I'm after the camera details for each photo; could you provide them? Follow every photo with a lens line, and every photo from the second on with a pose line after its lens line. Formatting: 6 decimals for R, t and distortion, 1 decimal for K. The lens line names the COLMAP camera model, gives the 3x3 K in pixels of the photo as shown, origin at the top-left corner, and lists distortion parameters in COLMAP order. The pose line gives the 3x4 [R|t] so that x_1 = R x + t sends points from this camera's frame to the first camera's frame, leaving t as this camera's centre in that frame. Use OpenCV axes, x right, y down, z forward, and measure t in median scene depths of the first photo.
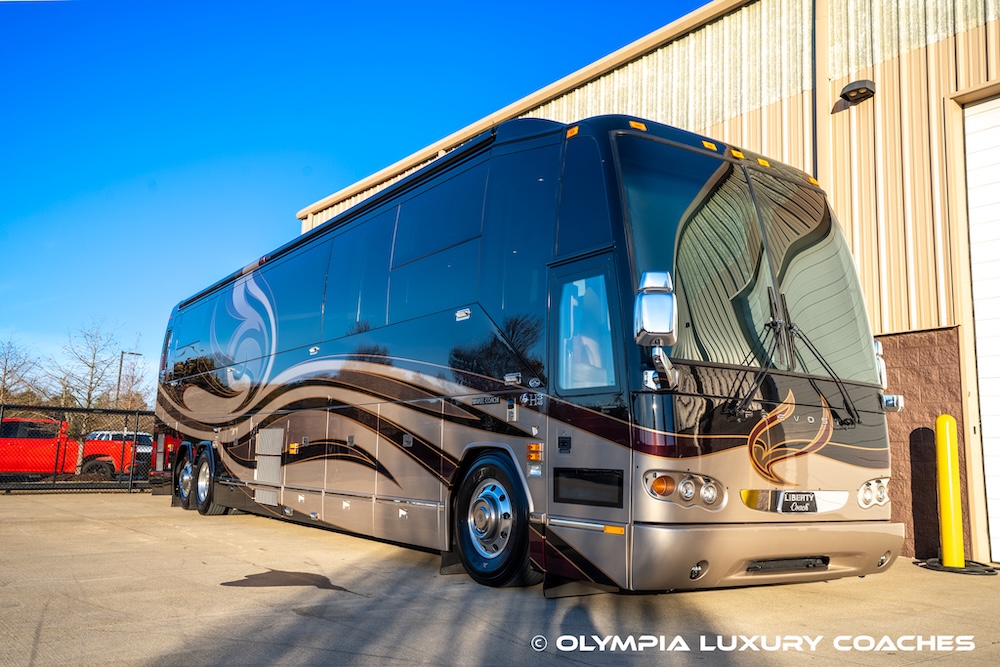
lens RADIAL K [[841.4, 0, 500.0], [0, 841.4, 333.5], [0, 0, 1]] dist [0.003001, 0.001609]
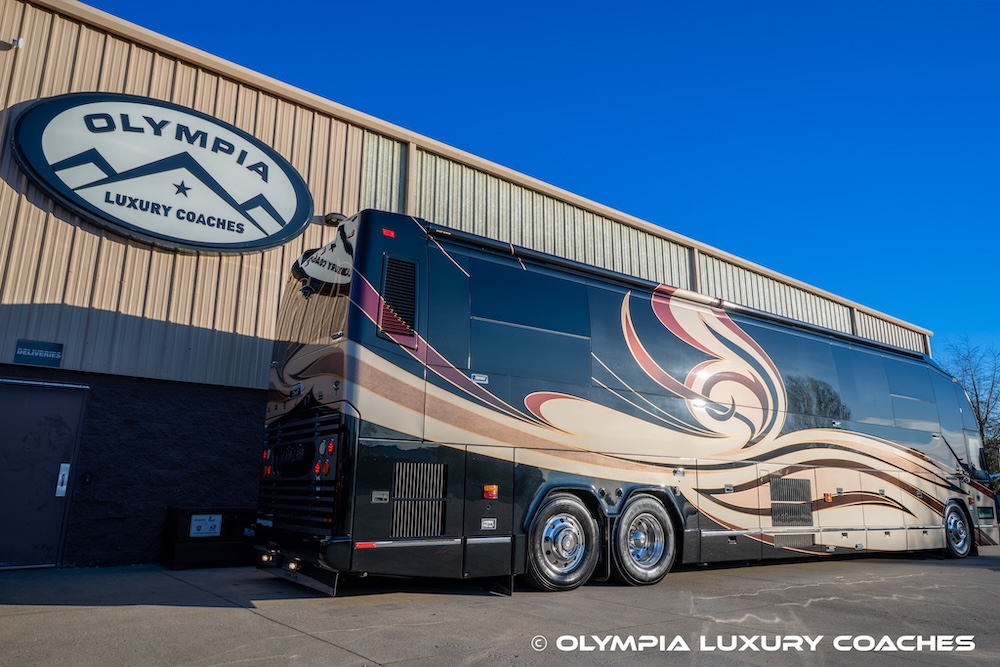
lens RADIAL K [[689.4, 0, 500.5], [0, 689.4, 319.8], [0, 0, 1]] dist [0.000888, 0.000849]
pose [[-0.015704, 0.218528, 0.975704, -2.318196], [-0.164954, 0.961887, -0.218089, 0.331891], [-0.986176, -0.164371, 0.020941, 2.673402]]
